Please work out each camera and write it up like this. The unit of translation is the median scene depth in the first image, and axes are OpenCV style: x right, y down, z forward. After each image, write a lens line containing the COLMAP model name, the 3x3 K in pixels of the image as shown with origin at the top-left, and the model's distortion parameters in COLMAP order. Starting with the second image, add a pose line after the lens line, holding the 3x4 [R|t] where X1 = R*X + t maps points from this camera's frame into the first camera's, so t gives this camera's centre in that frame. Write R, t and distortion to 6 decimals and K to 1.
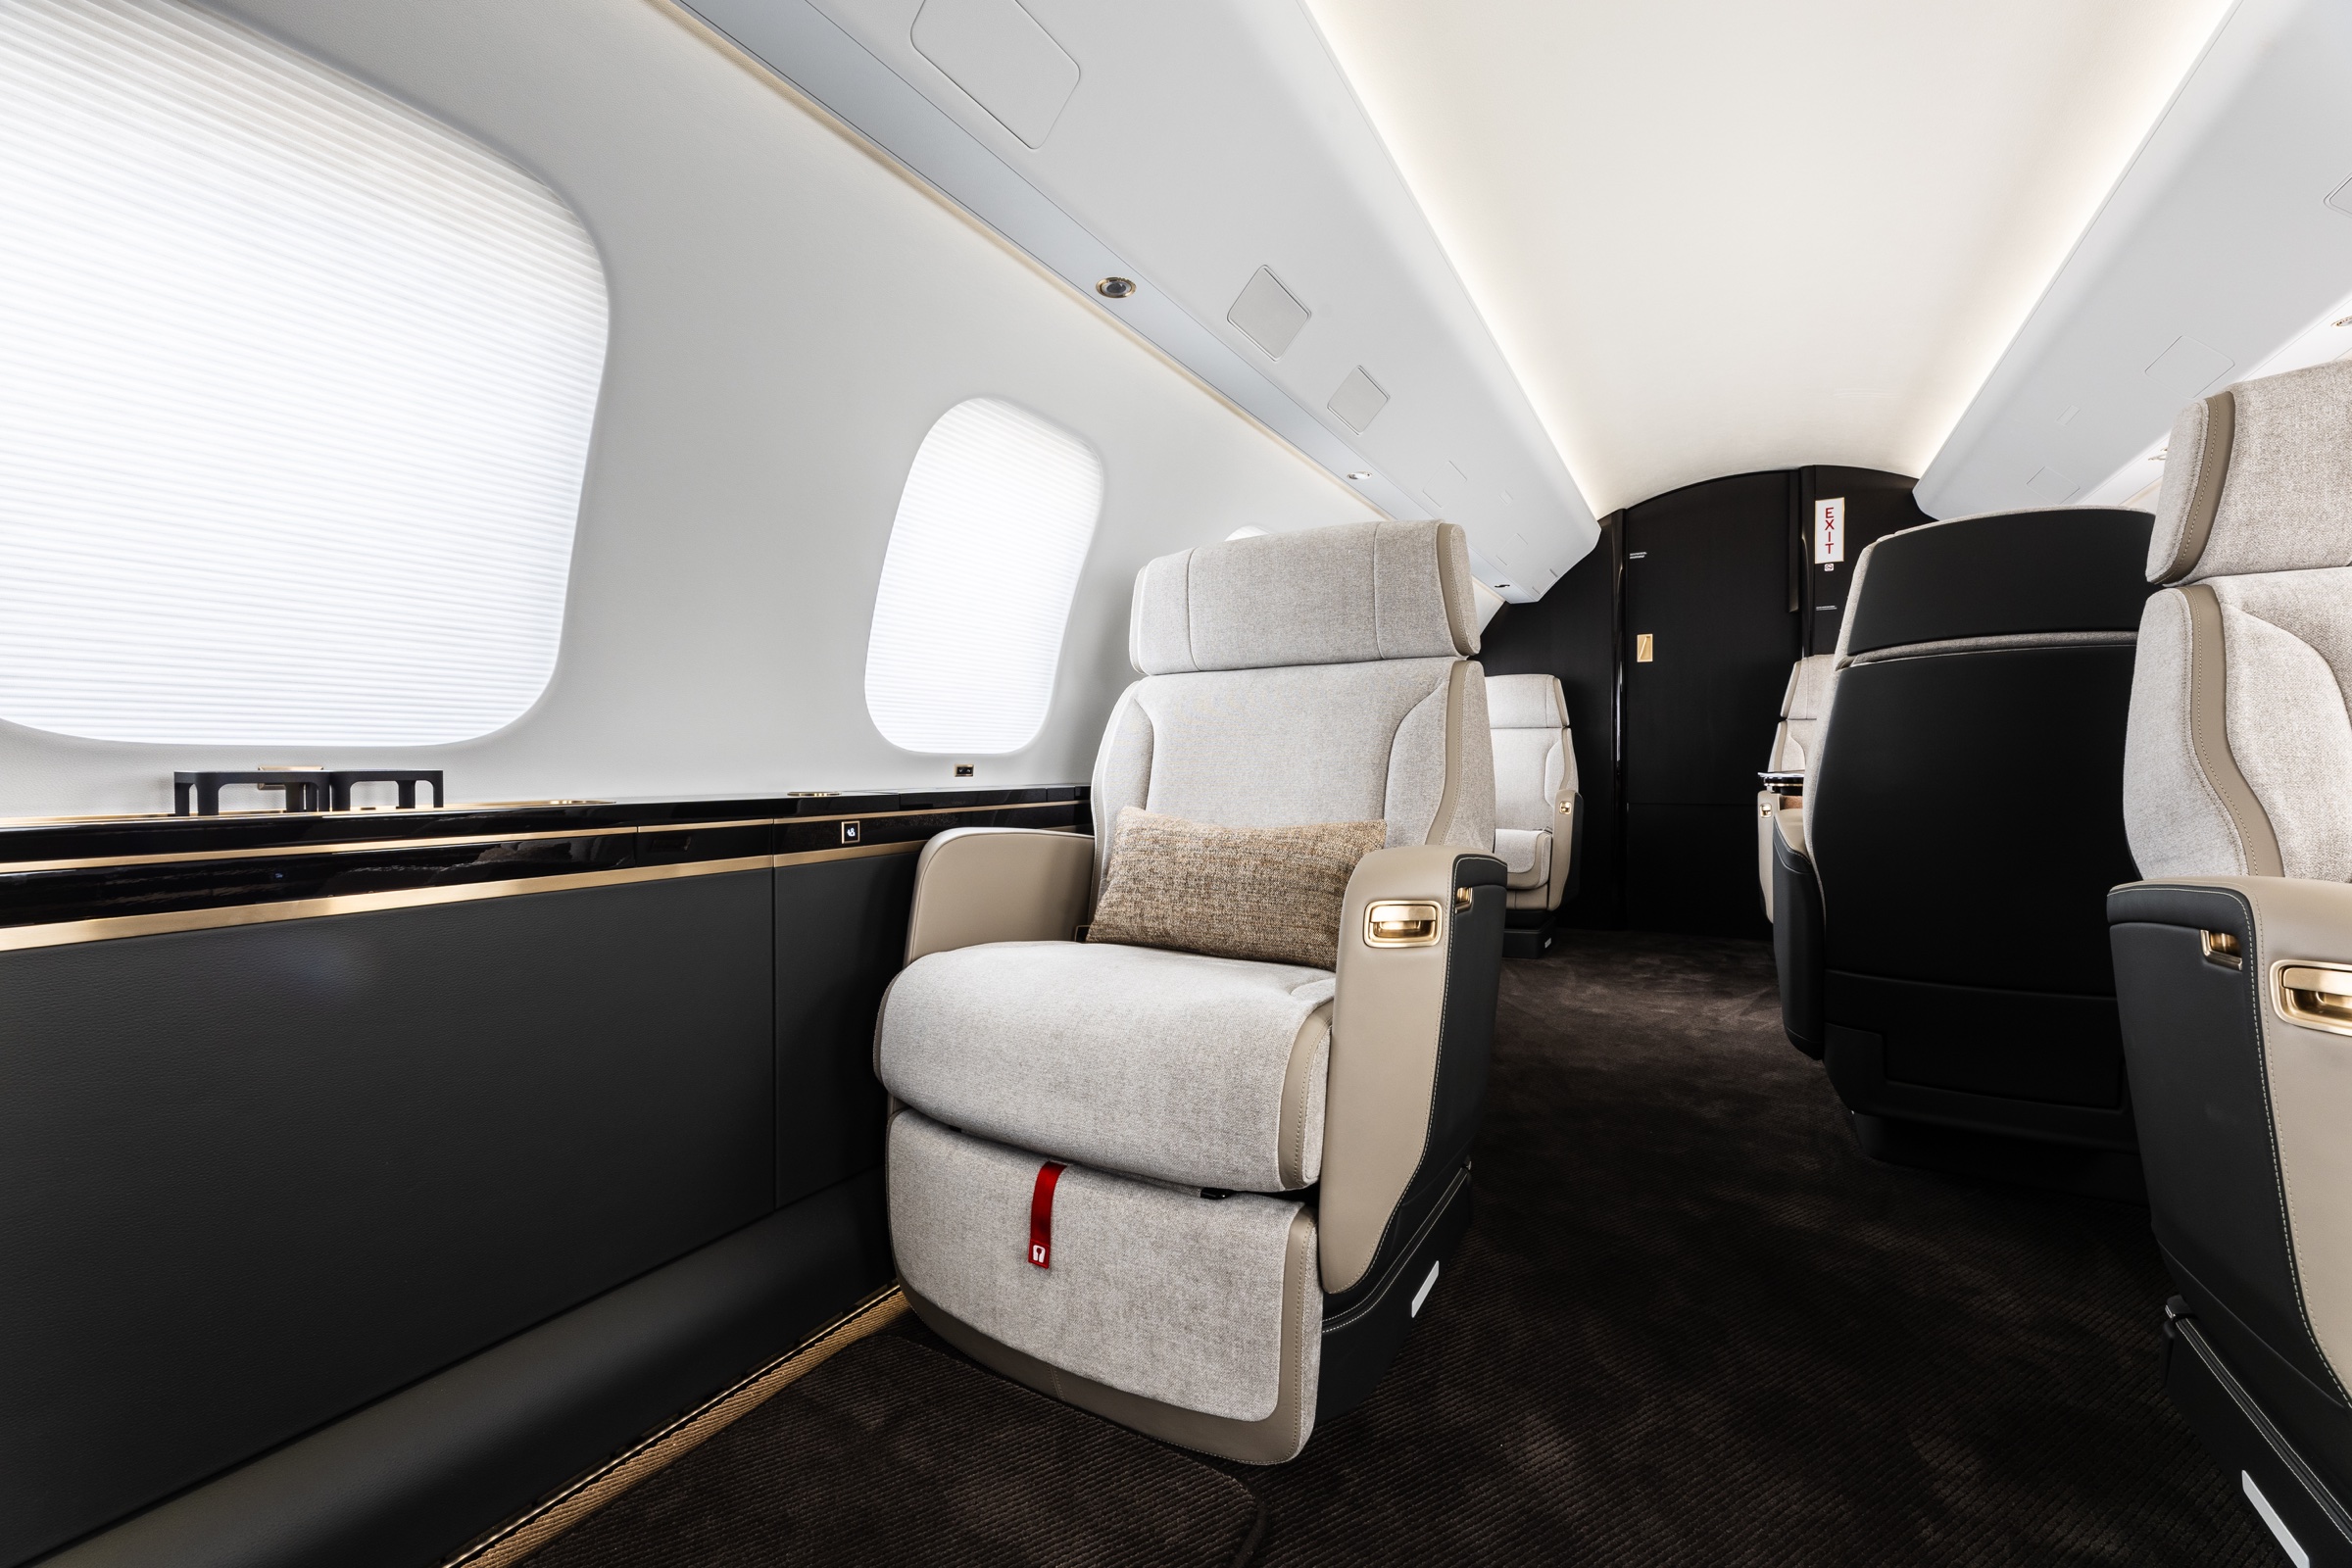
lens RADIAL K [[943.9, 0, 1168.0], [0, 943.9, 780.8], [0, 0, 1]] dist [0.001174, -0.000811]
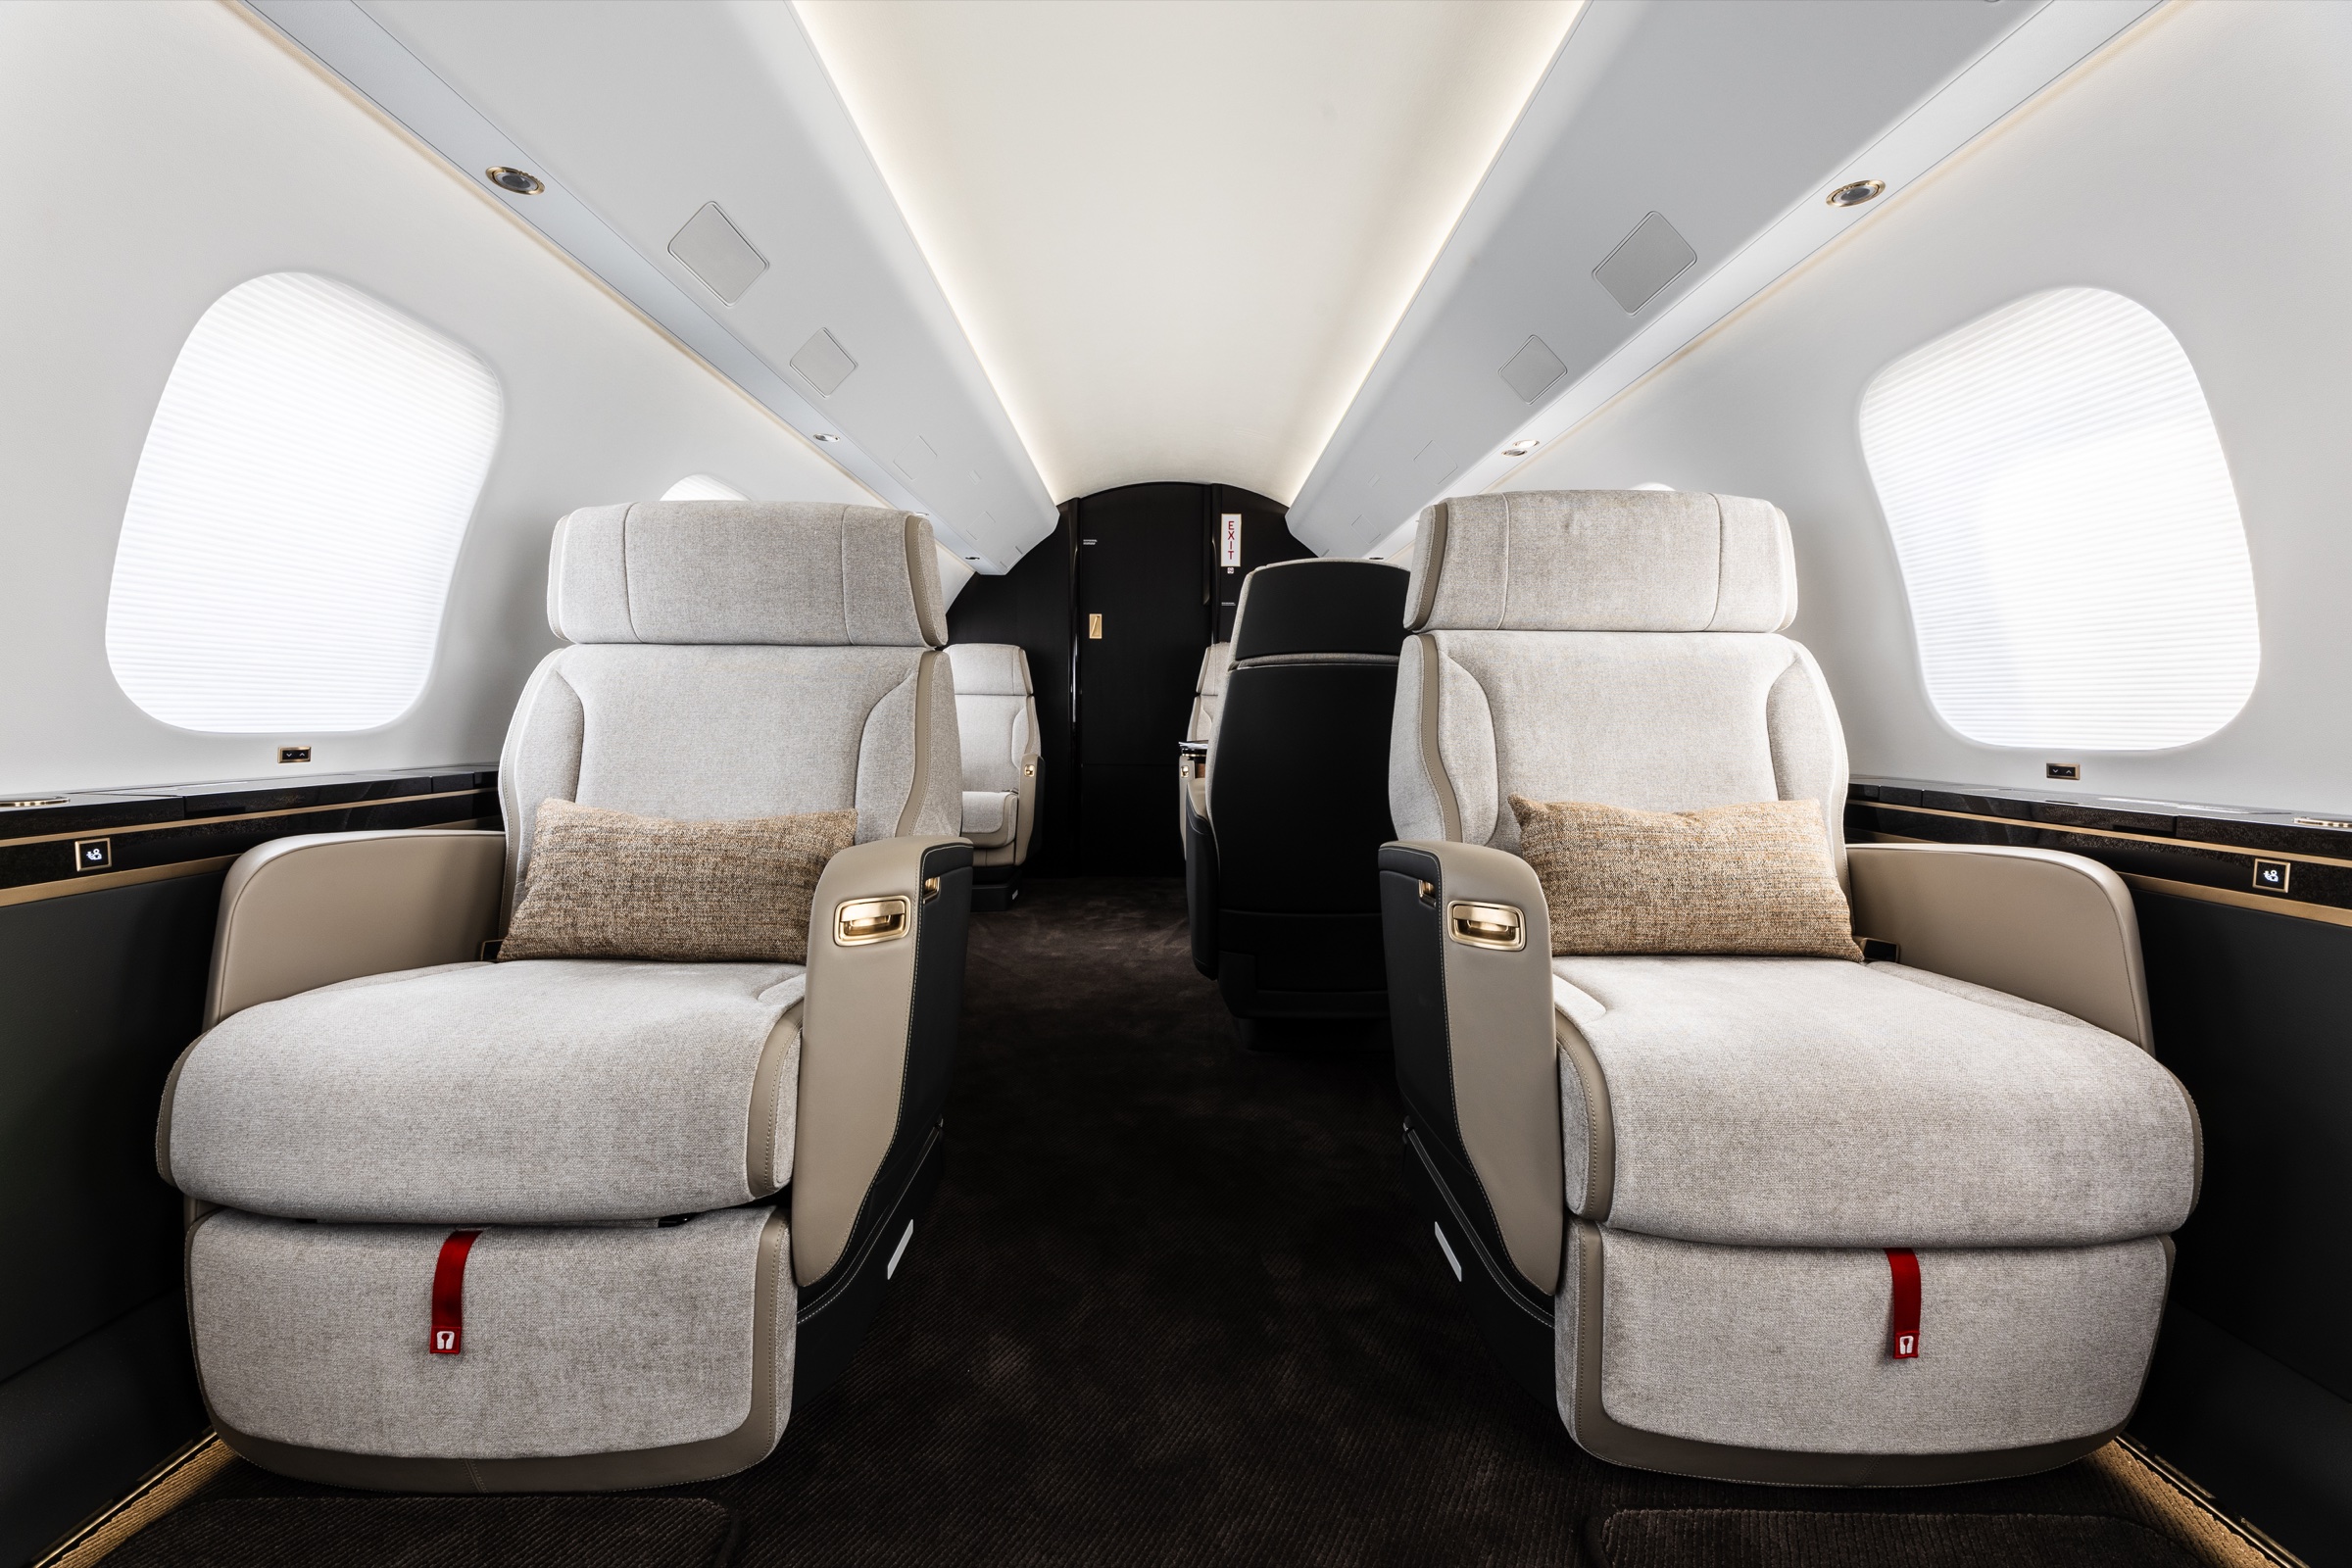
lens RADIAL K [[943.9, 0, 1171.8], [0, 943.9, 784.2], [0, 0, 1]] dist [0.001174, -0.000811]
pose [[0.855361, -0.022543, 0.517541, -0.004077], [-0.006058, 0.998549, 0.053506, -0.044499], [-0.517996, -0.048902, 0.853984, -0.041175]]
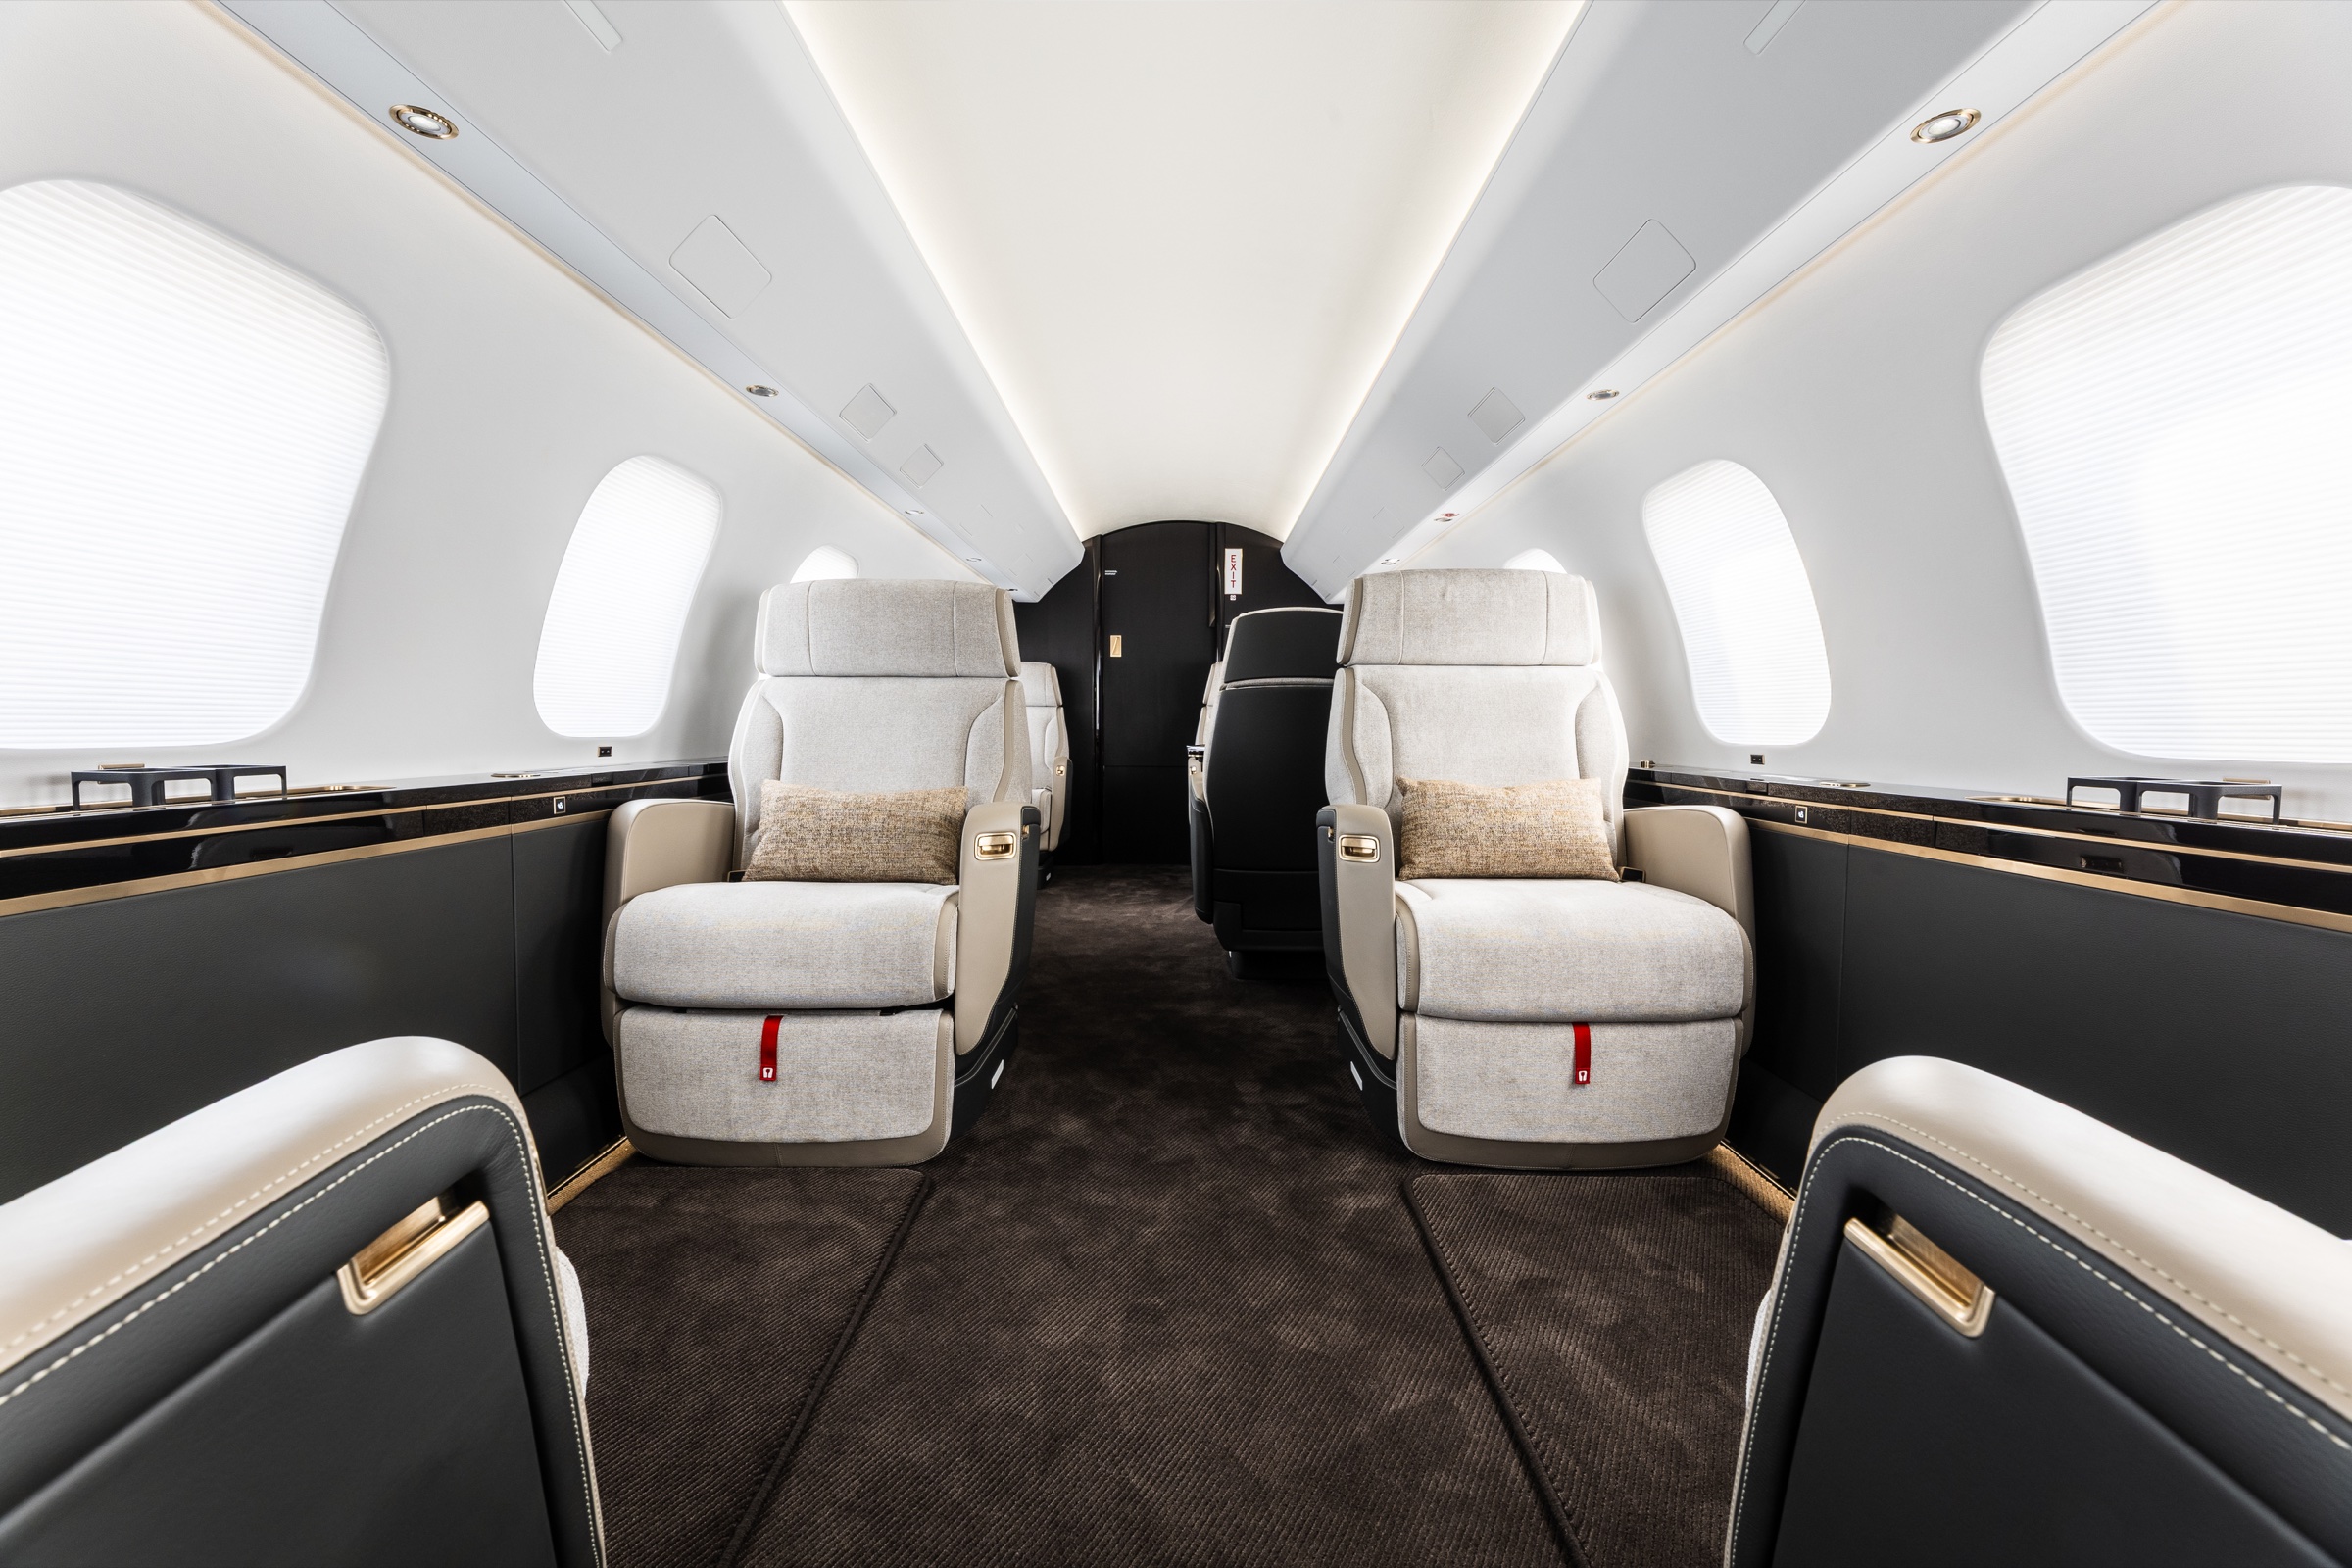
lens RADIAL K [[943.9, 0, 1185.0], [0, 943.9, 801.8], [0, 0, 1]] dist [0.001174, -0.000811]
pose [[0.856693, -0.030097, 0.514948, -0.280489], [-0.003494, 0.997935, 0.064140, -0.035921], [-0.515815, -0.056748, 0.854819, -0.541883]]
